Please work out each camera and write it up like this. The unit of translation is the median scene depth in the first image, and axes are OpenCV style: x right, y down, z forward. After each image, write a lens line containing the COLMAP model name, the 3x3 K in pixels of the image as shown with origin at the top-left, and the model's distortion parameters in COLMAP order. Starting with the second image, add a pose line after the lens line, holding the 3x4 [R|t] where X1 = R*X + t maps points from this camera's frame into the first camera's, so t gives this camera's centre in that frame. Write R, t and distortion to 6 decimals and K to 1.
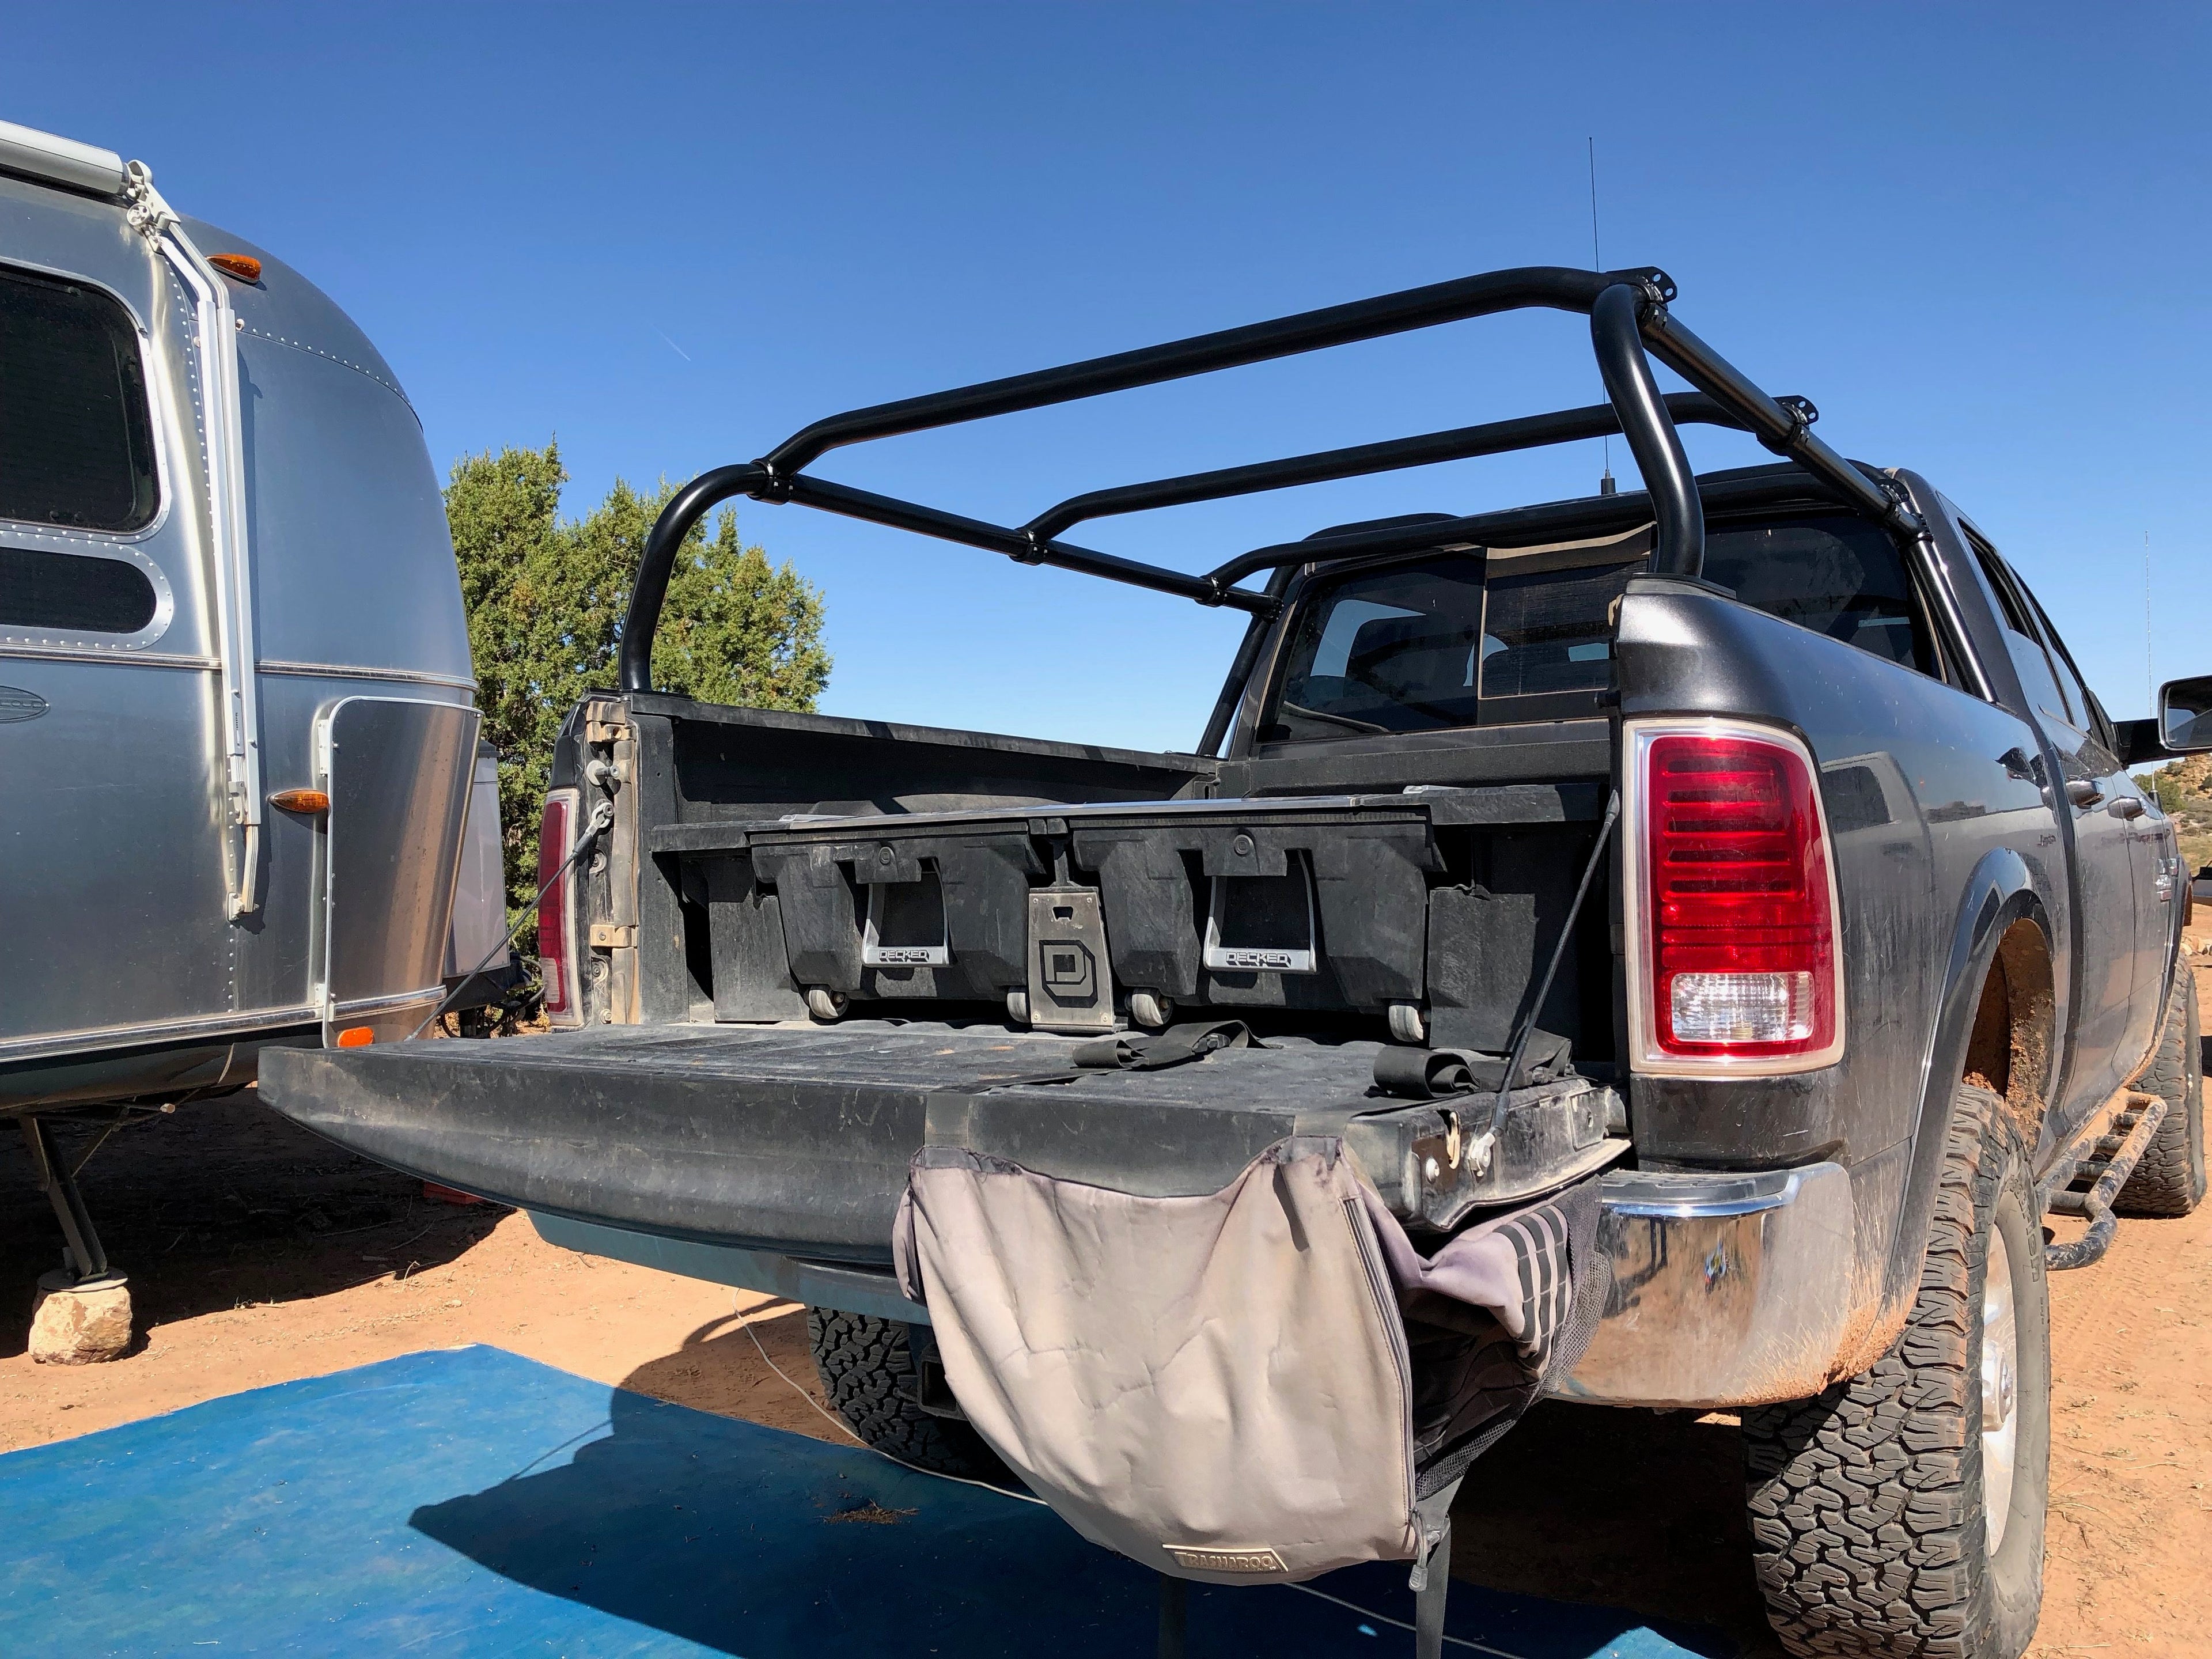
lens RADIAL K [[1765.9, 0, 1097.3], [0, 1765.9, 864.9], [0, 0, 1]] dist [0.031990, -0.031765]
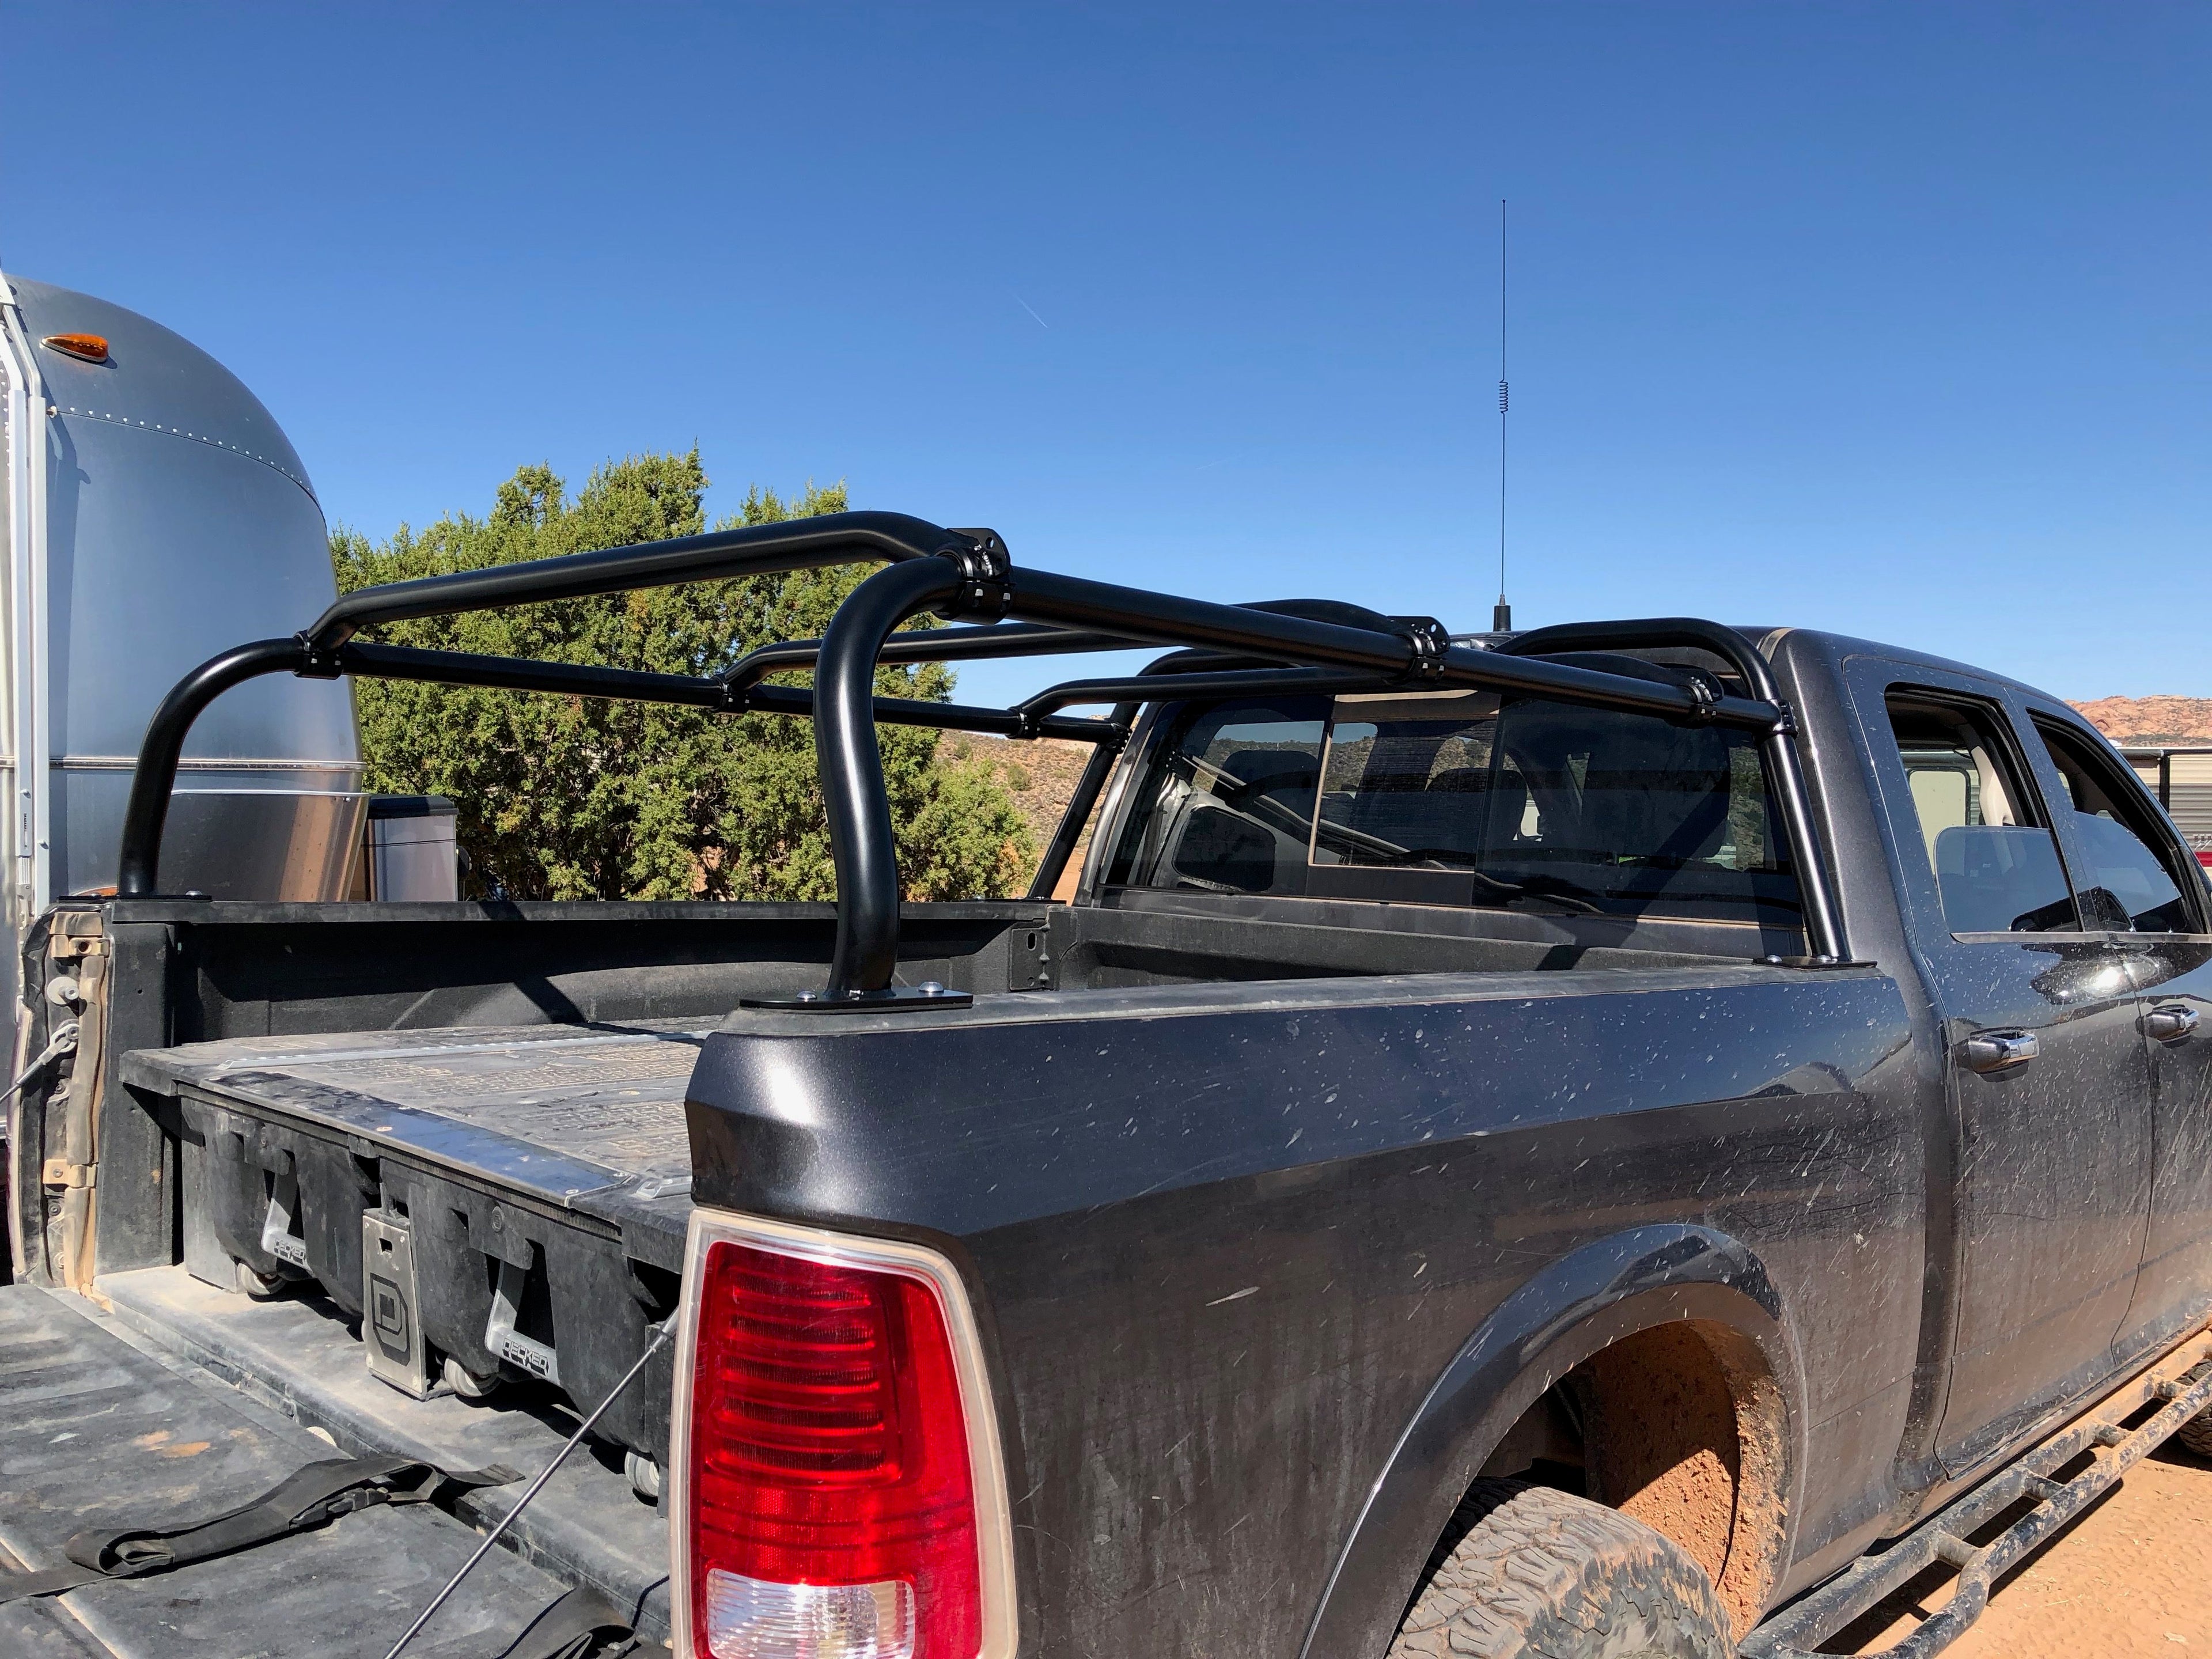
lens RADIAL K [[1737.6, 0, 1107.5], [0, 1737.6, 875.4], [0, 0, 1]] dist [0.057306, -0.061825]
pose [[0.982510, 0.057016, -0.177268, 0.386145], [-0.050482, 0.997876, 0.041161, -0.170132], [0.179238, -0.031492, 0.983302, 0.209376]]
